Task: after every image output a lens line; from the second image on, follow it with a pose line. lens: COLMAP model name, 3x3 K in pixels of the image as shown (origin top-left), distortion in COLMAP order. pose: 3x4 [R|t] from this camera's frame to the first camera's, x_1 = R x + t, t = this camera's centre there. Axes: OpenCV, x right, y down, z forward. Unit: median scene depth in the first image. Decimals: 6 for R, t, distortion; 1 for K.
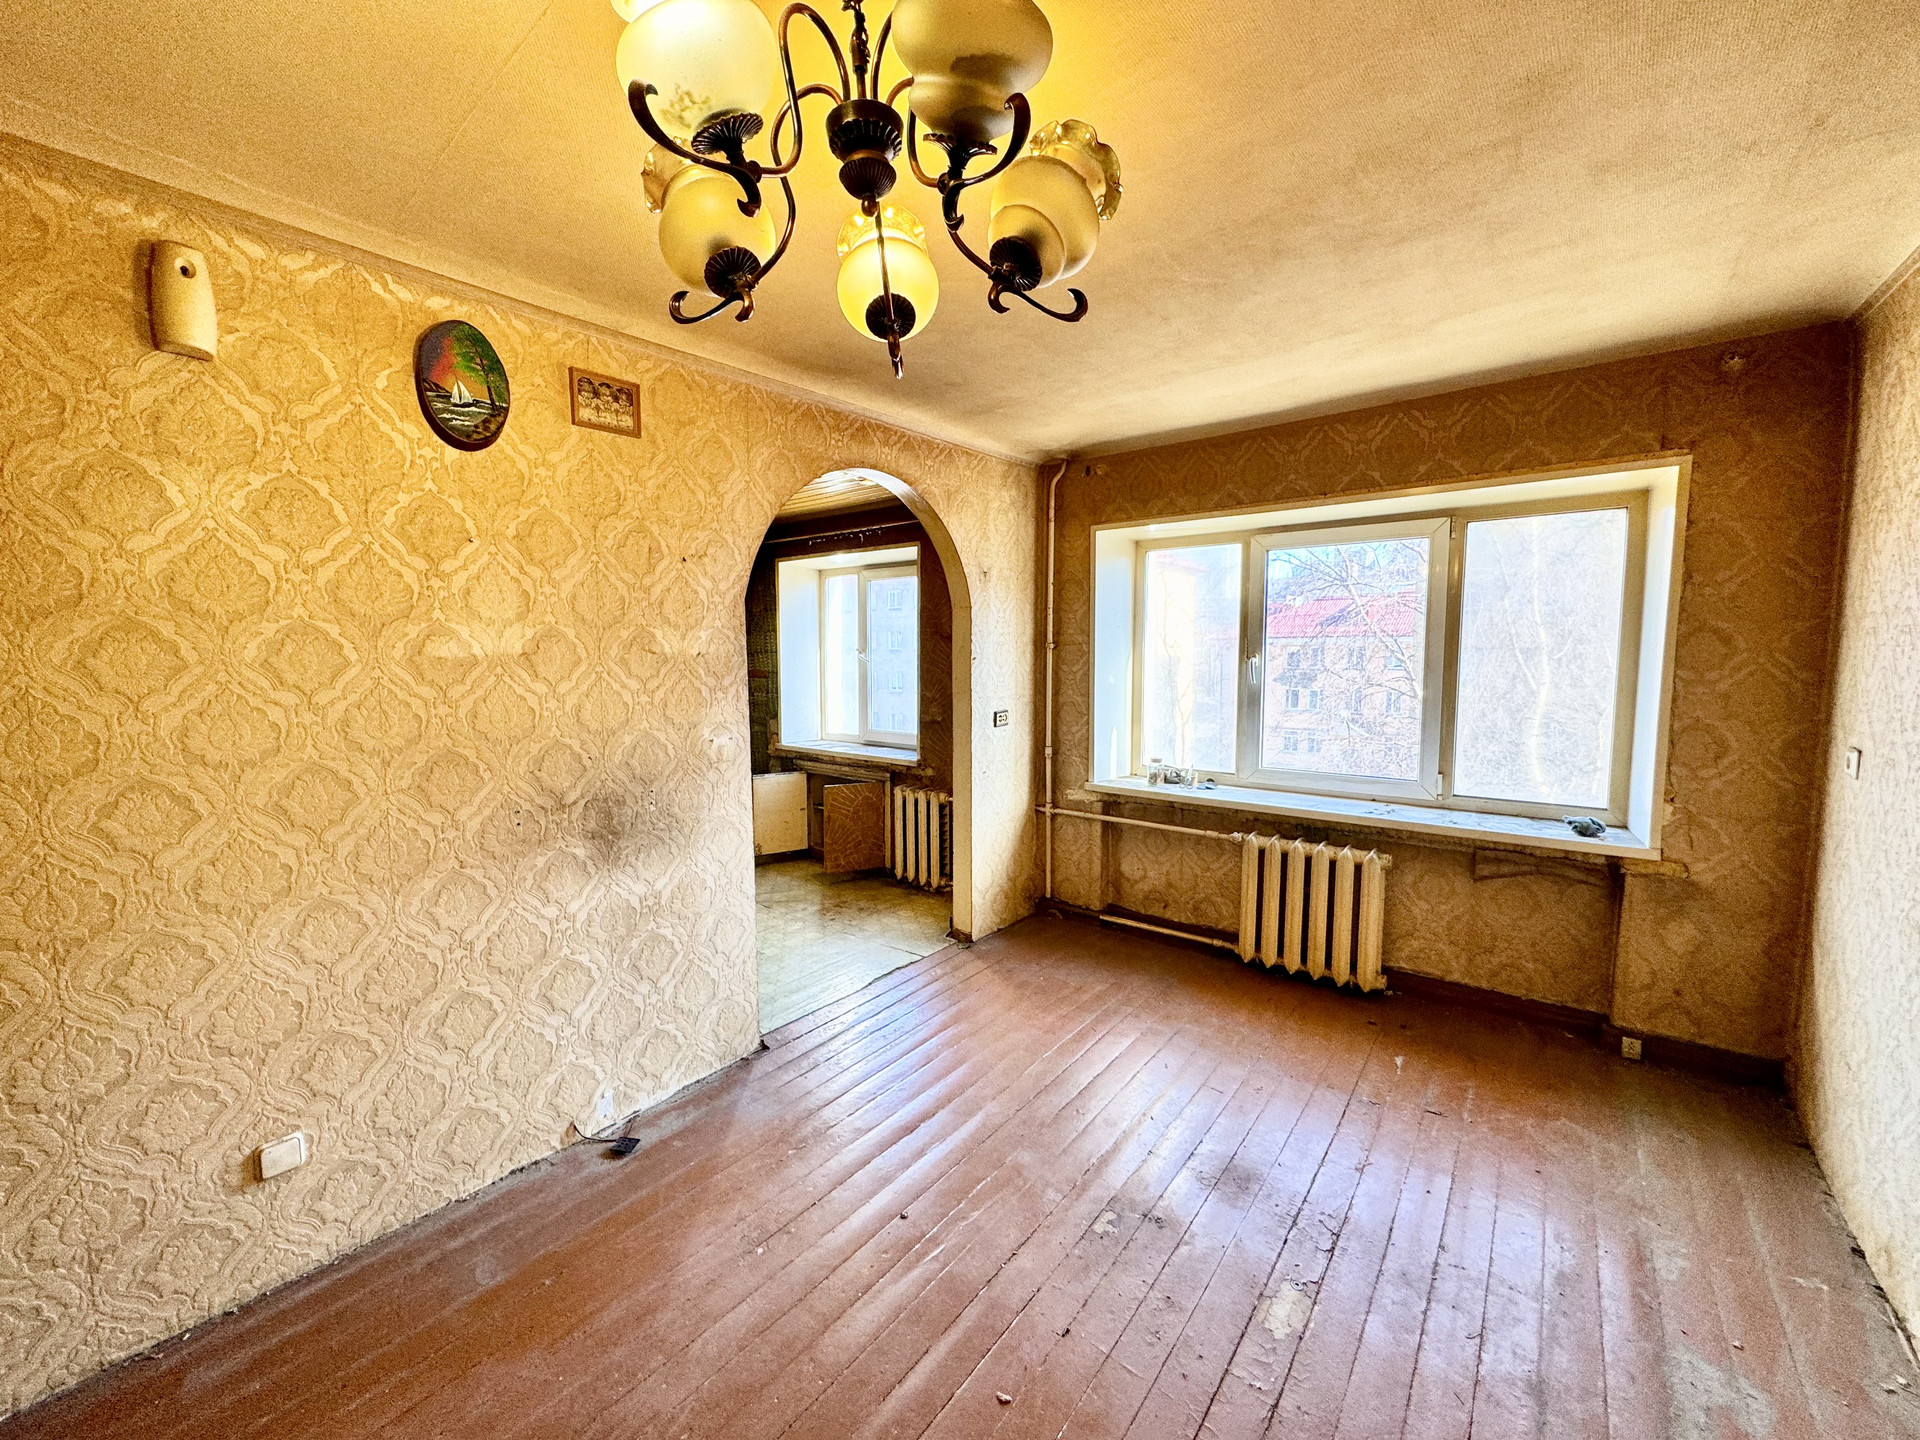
lens RADIAL K [[767.2, 0, 953.8], [0, 767.2, 713.6], [0, 0, 1]] dist [0.000023, 0.000281]
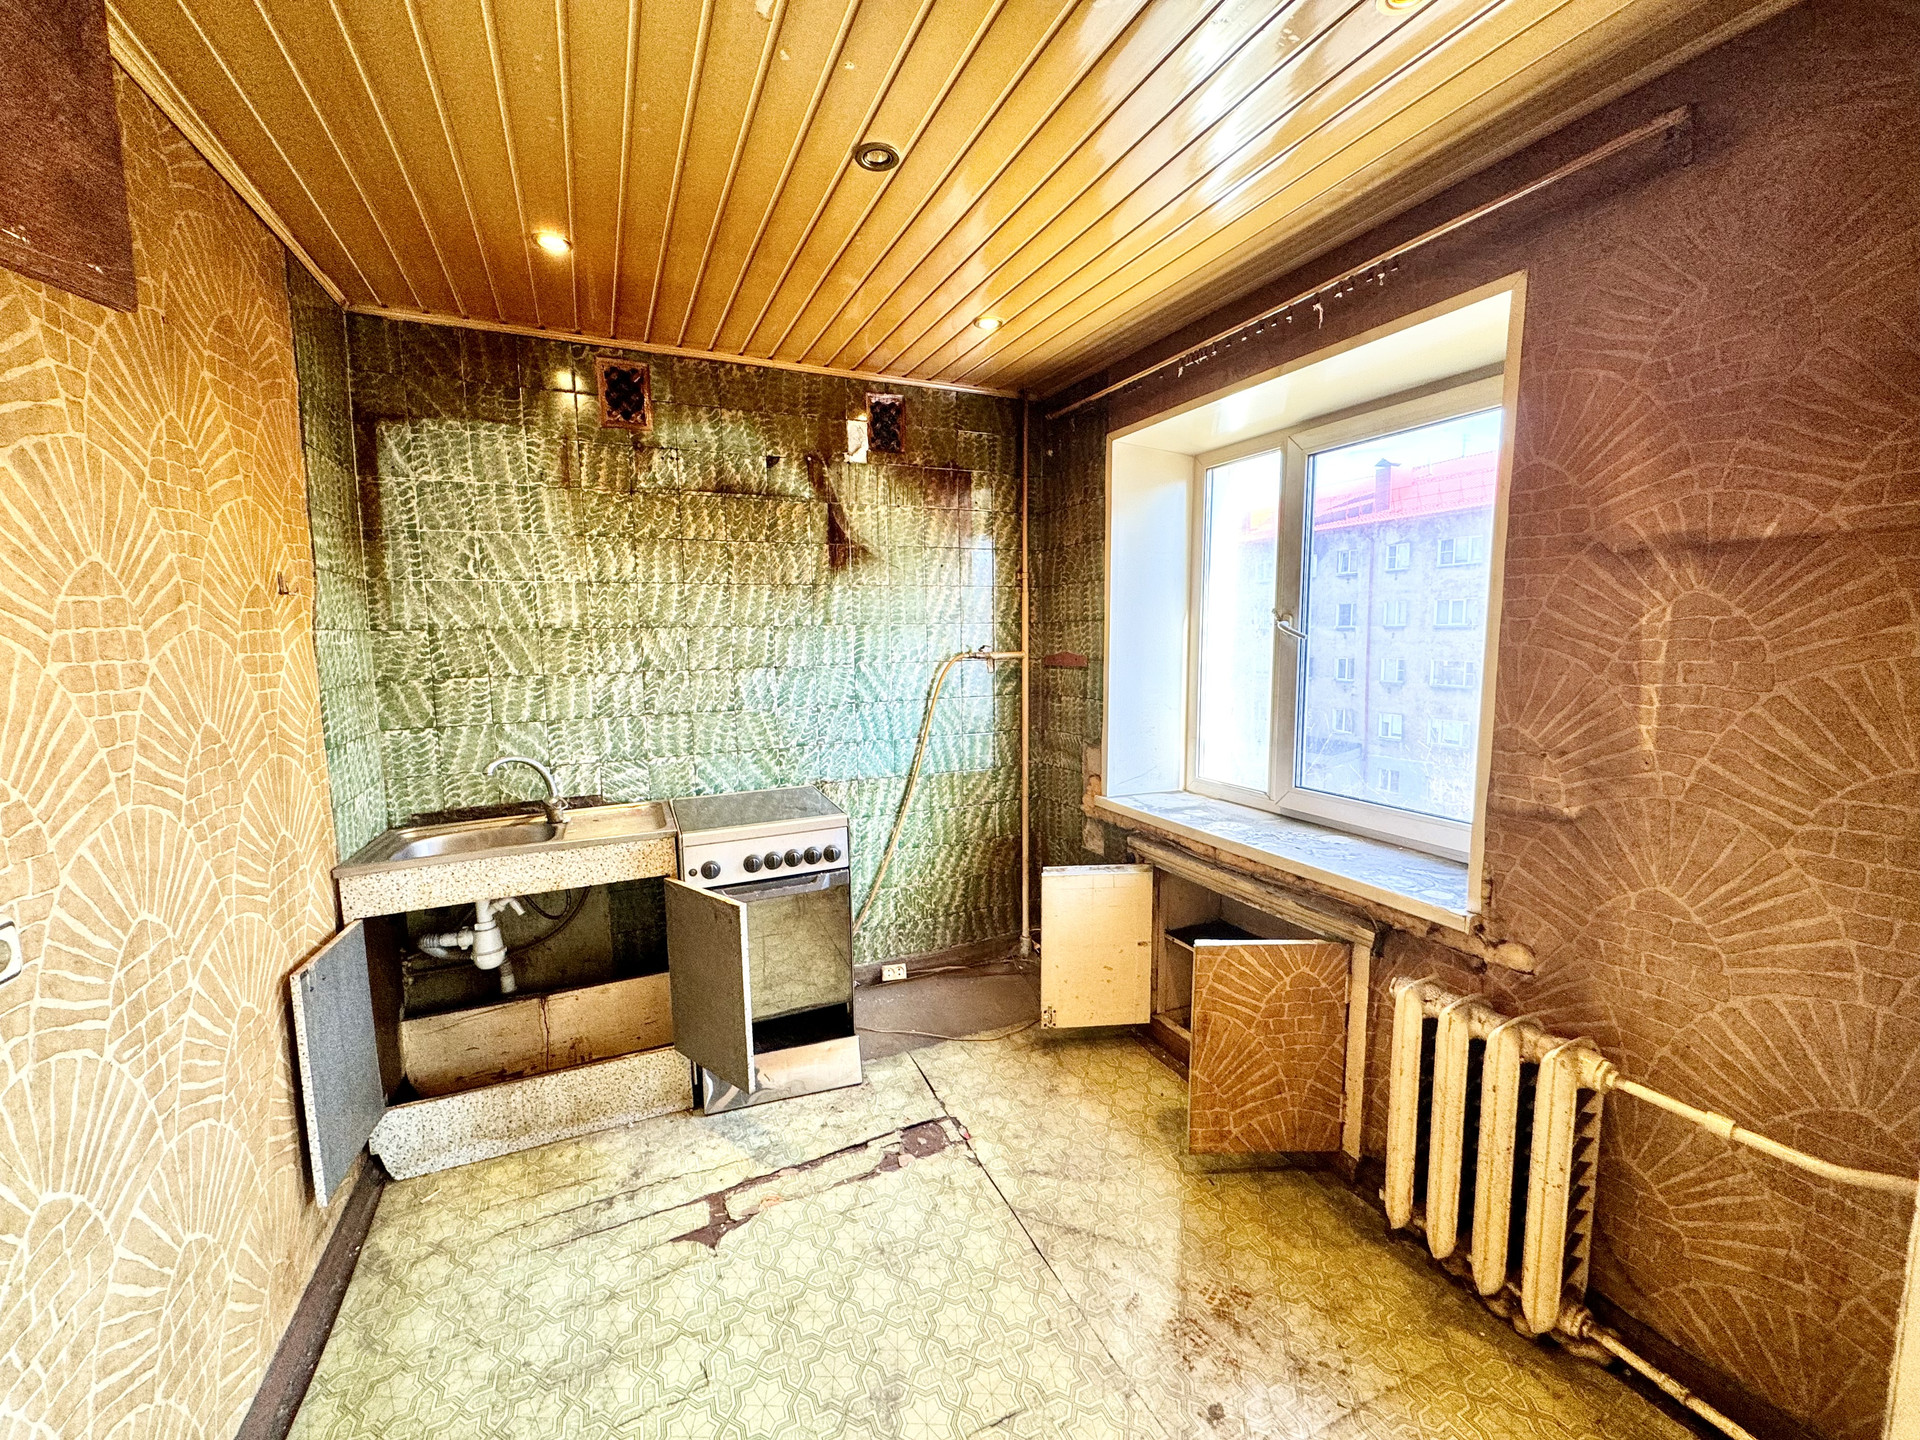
lens RADIAL K [[767.2, 0, 953.2], [0, 767.2, 721.1], [0, 0, 1]] dist [0.000023, 0.000281]
pose [[0.899810, 0.041110, -0.434342, -0.108658], [-0.025781, 0.998821, 0.041128, -0.035400], [0.435521, -0.025809, 0.899809, 0.560465]]
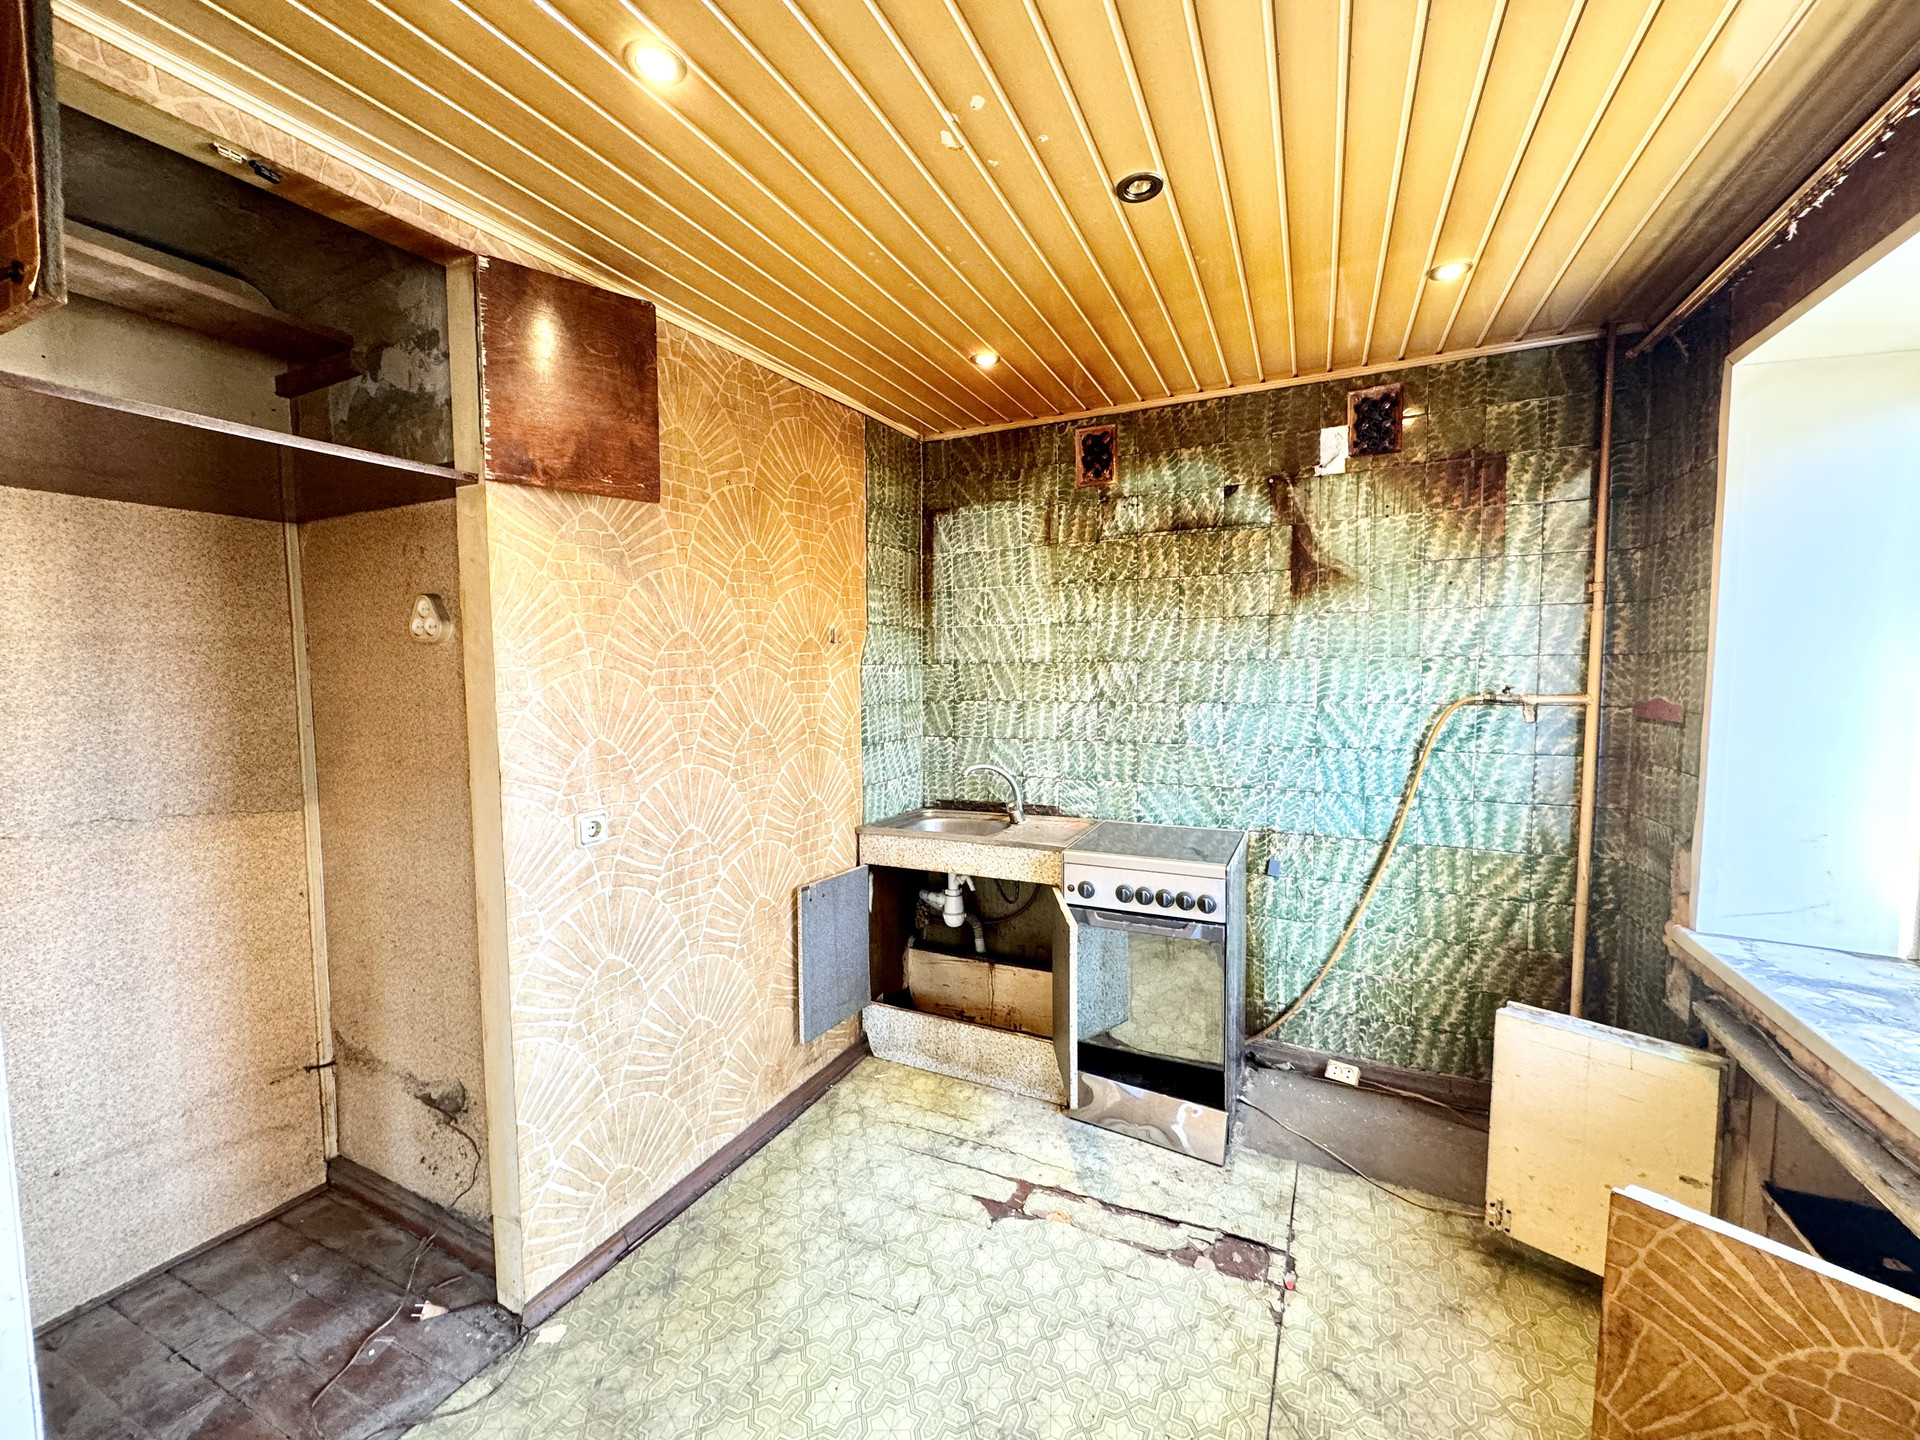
lens RADIAL K [[767.2, 0, 960.8], [0, 767.2, 720.9], [0, 0, 1]] dist [0.000023, 0.000281]
pose [[0.237707, 0.069770, -0.968828, 0.010510], [-0.072138, 0.995931, 0.054022, -0.051592], [0.968654, 0.057048, 0.241773, 0.702391]]
